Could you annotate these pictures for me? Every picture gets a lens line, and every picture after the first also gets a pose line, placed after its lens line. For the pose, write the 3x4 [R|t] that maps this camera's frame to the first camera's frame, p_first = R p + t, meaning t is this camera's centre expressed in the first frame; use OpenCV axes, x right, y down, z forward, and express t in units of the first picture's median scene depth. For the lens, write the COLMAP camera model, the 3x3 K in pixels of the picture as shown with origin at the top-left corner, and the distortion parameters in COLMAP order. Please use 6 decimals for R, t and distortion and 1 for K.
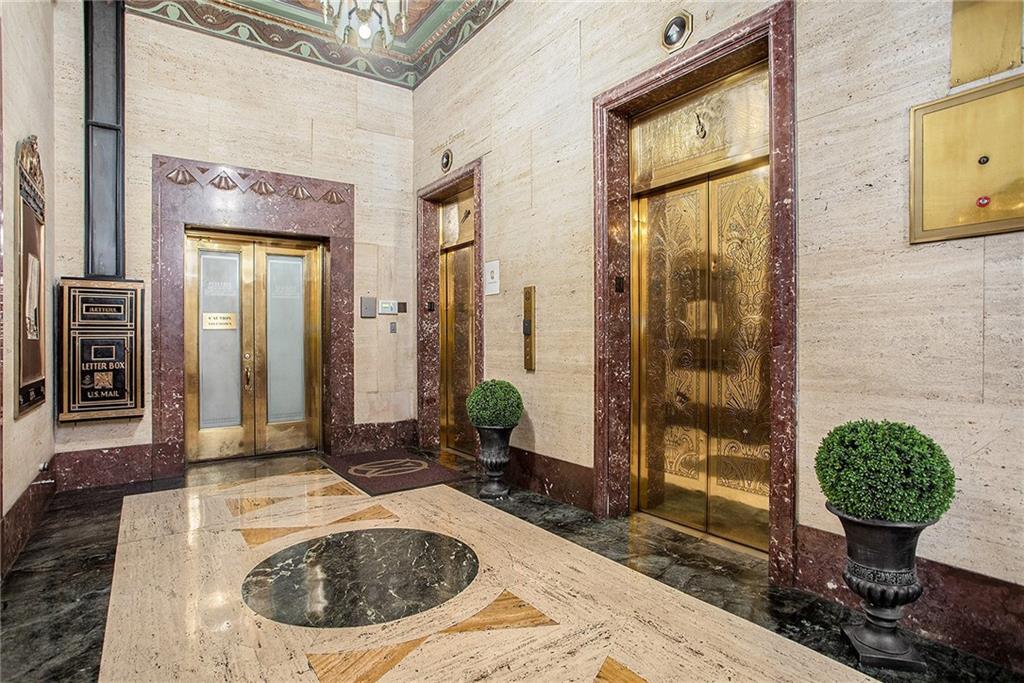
lens RADIAL K [[534.9, 0, 512.0], [0, 534.9, 341.5], [0, 0, 1]] dist [-0.002346, 0.000383]
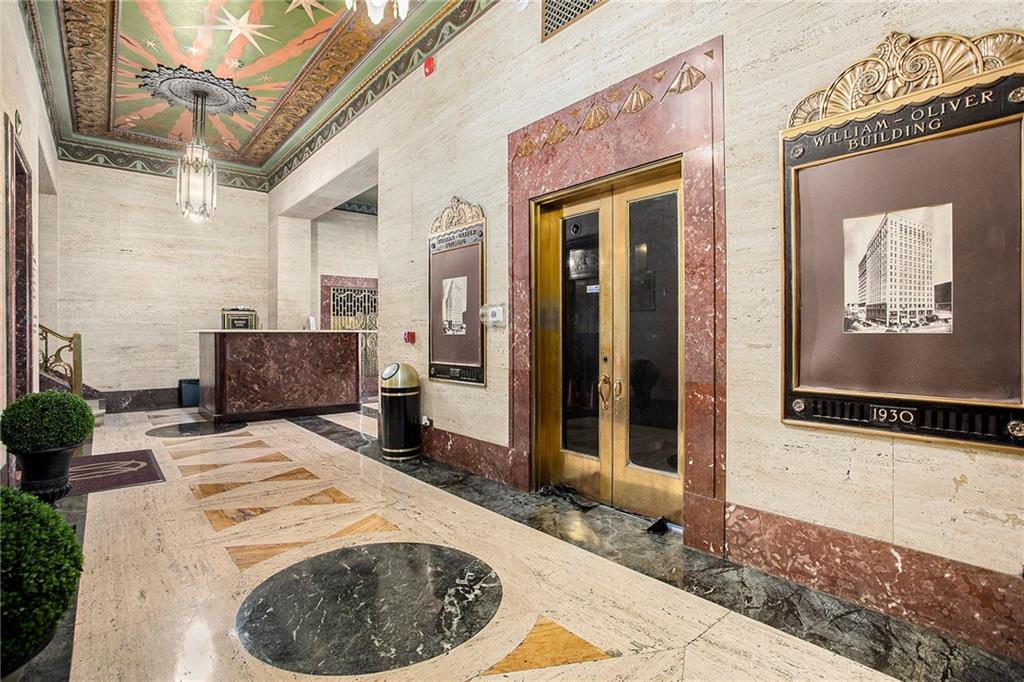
lens RADIAL K [[501.1, 0, 512.0], [0, 501.1, 341.0], [0, 0, 1]] dist [-0.021582, 0.000030]
pose [[-0.996271, 0.019247, -0.084101, -0.444909], [0.018710, 0.999799, 0.007177, 0.000759], [0.084222, 0.005577, -0.996431, 1.880869]]
